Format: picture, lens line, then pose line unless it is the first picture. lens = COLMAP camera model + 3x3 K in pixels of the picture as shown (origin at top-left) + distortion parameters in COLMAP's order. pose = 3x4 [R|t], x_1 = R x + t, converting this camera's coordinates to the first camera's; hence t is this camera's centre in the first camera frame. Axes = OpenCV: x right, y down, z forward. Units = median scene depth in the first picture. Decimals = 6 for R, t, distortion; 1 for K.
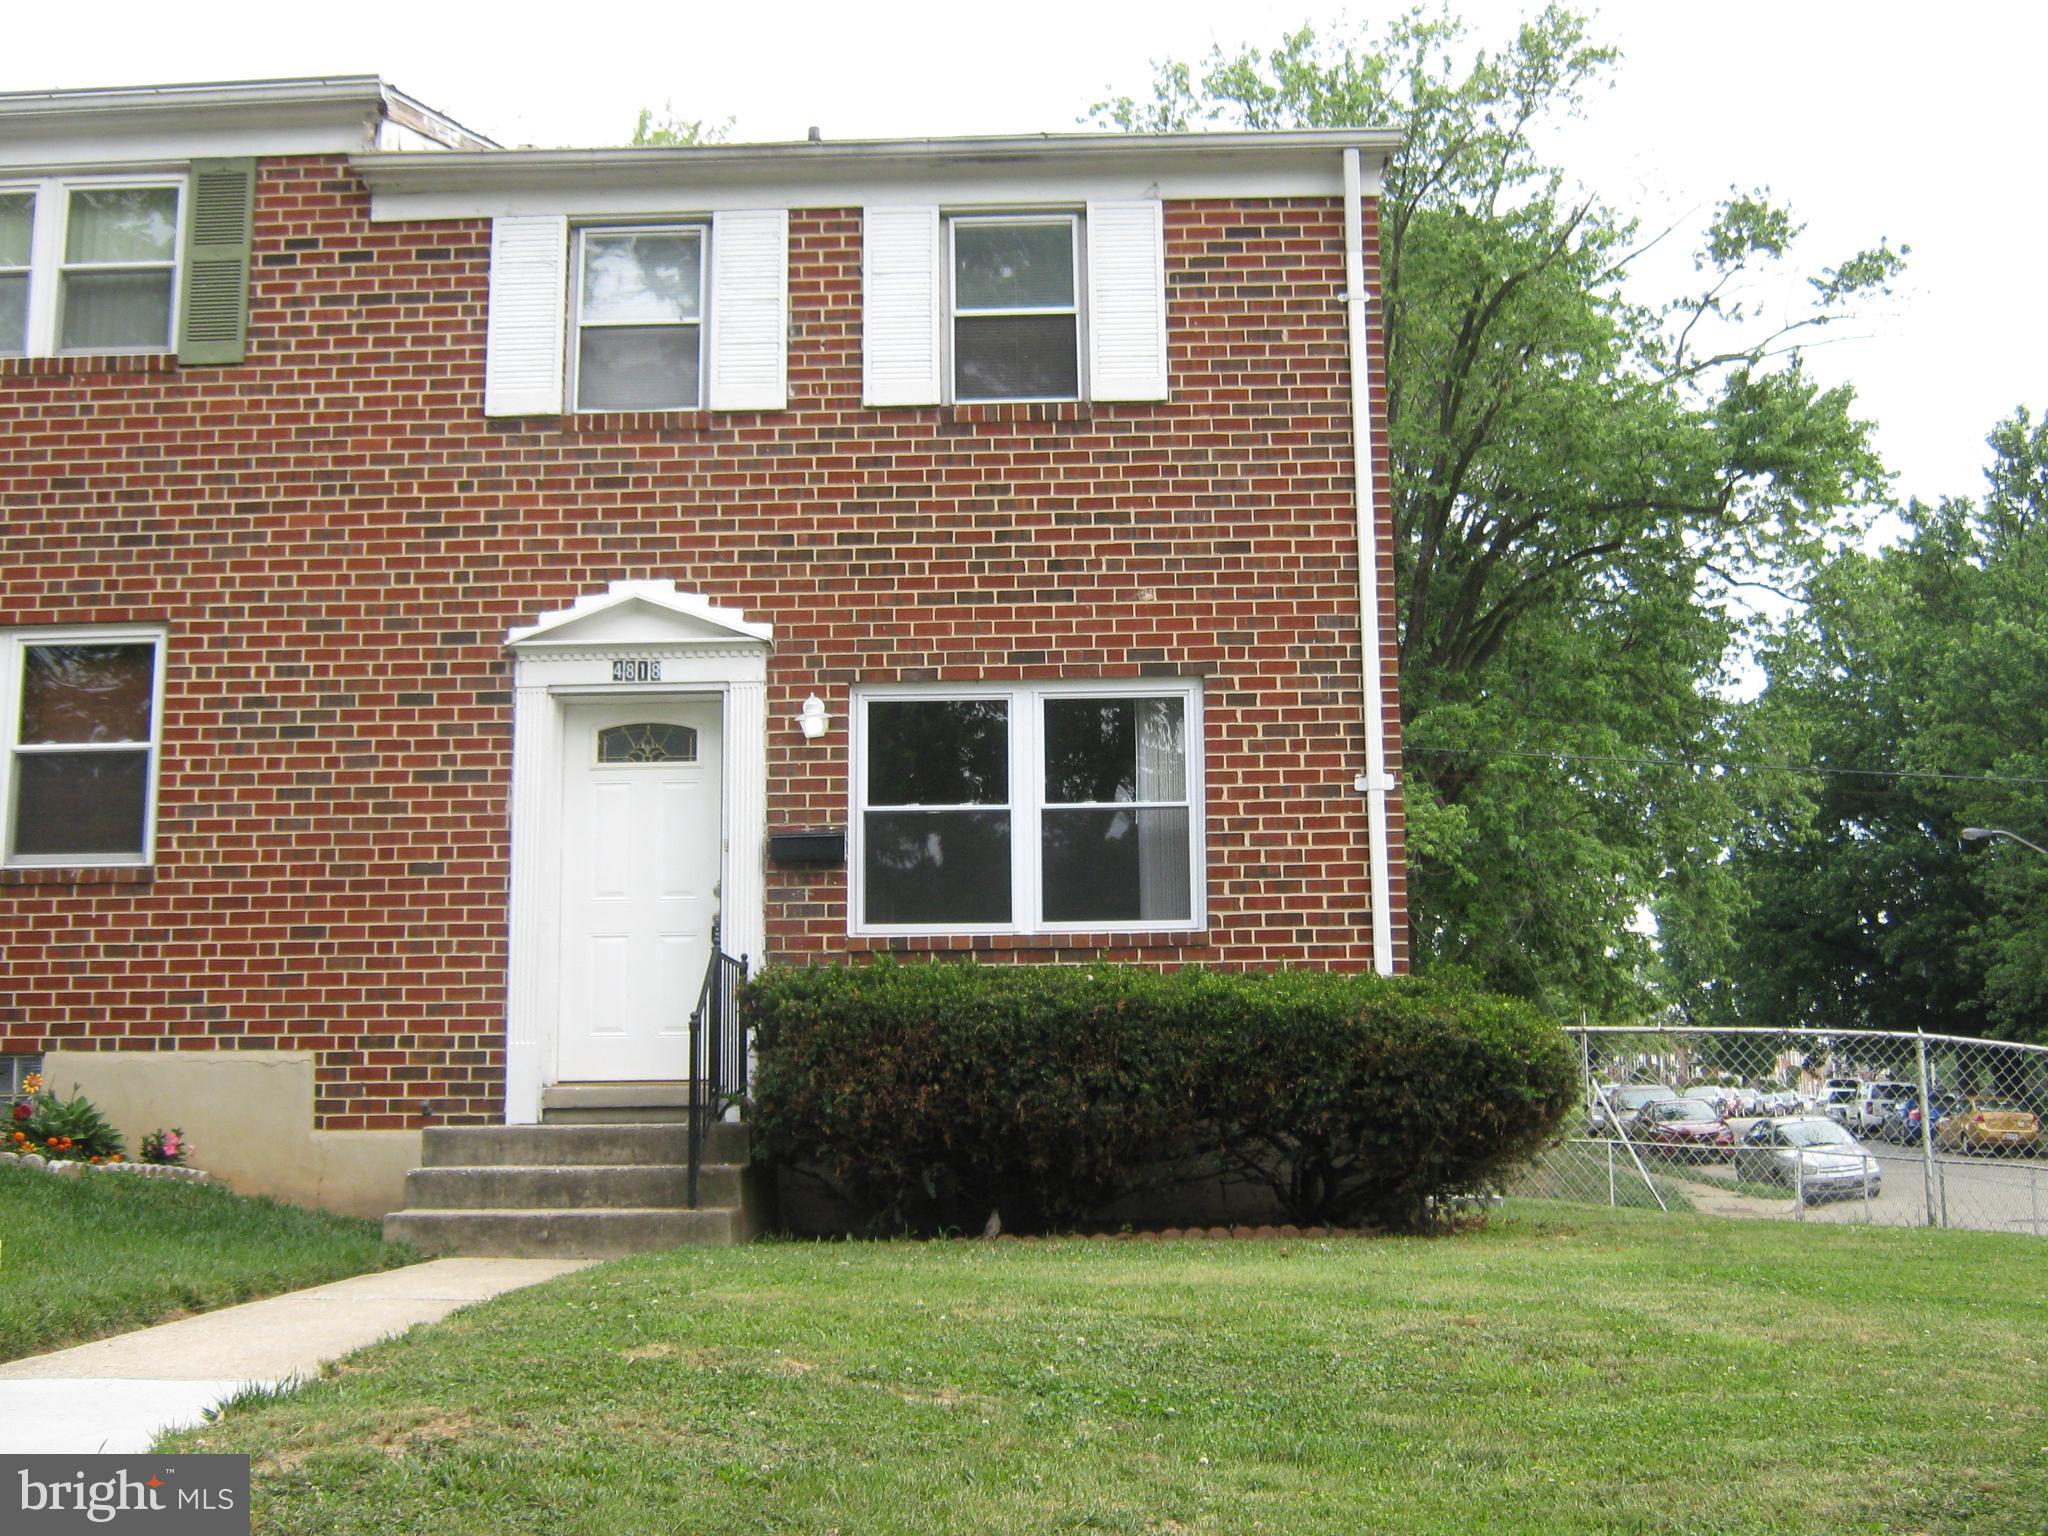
lens RADIAL K [[2337.7, 0, 1072.2], [0, 2337.7, 759.9], [0, 0, 1]] dist [-0.117001, 0.072020]
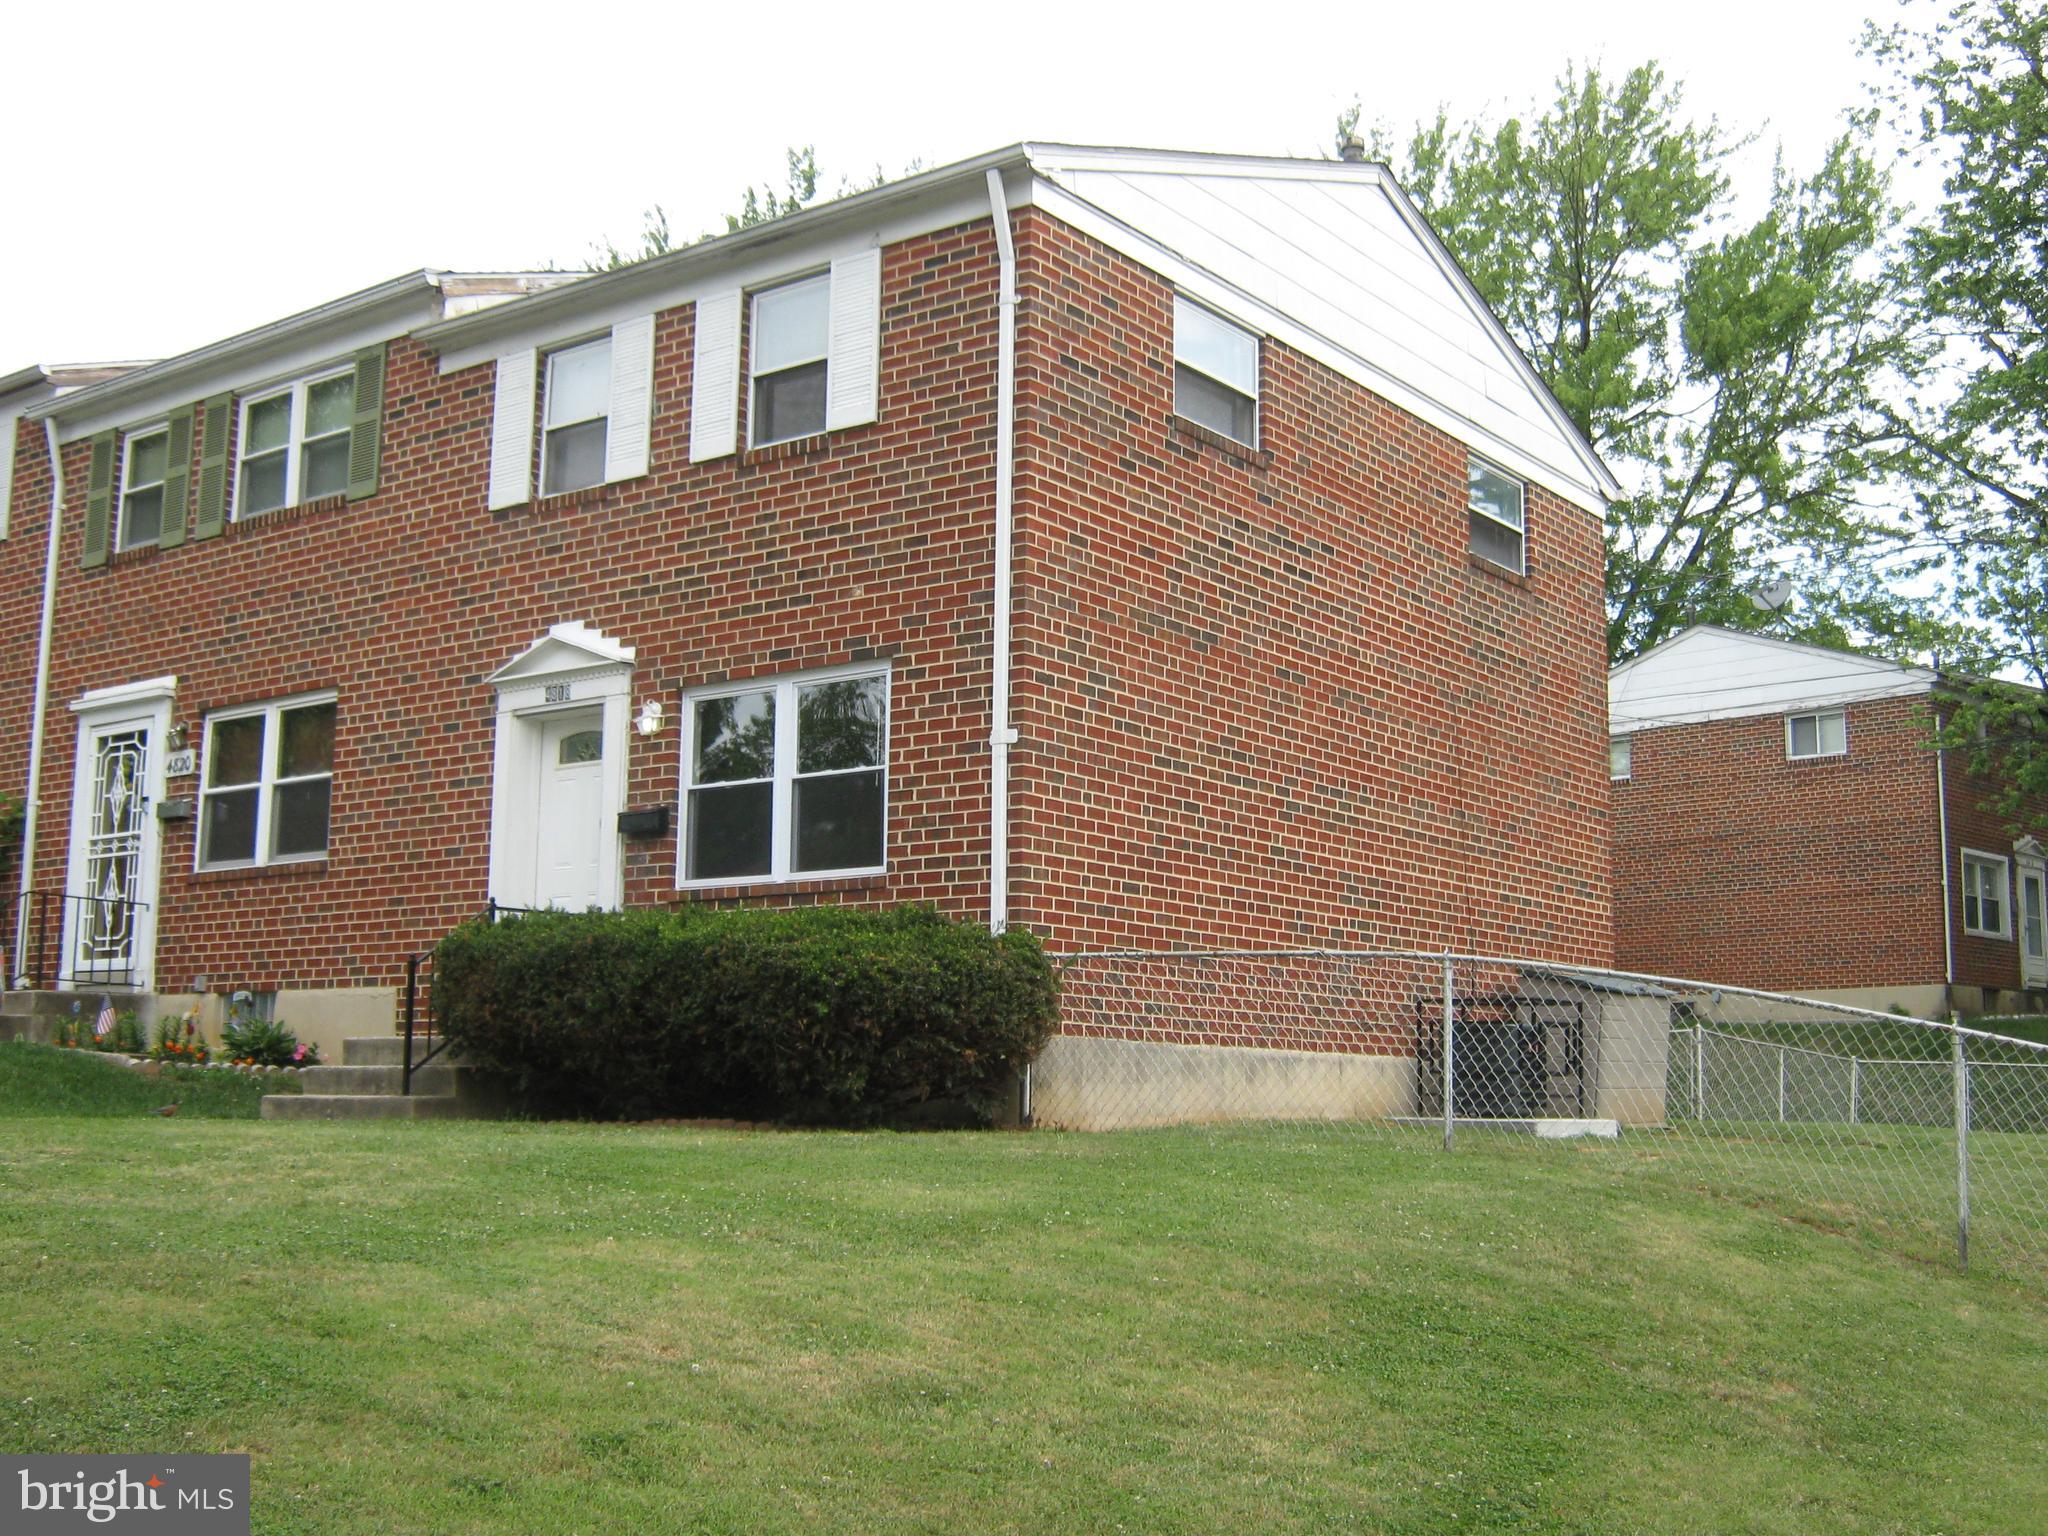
lens RADIAL K [[2337.7, 0, 1072.2], [0, 2337.7, 759.9], [0, 0, 1]] dist [-0.117001, 0.072020]
pose [[0.810508, -0.067991, -0.581768, 0.796557], [0.082031, 0.996627, -0.002192, 0.025294], [0.579955, -0.045946, 0.813352, 0.103216]]
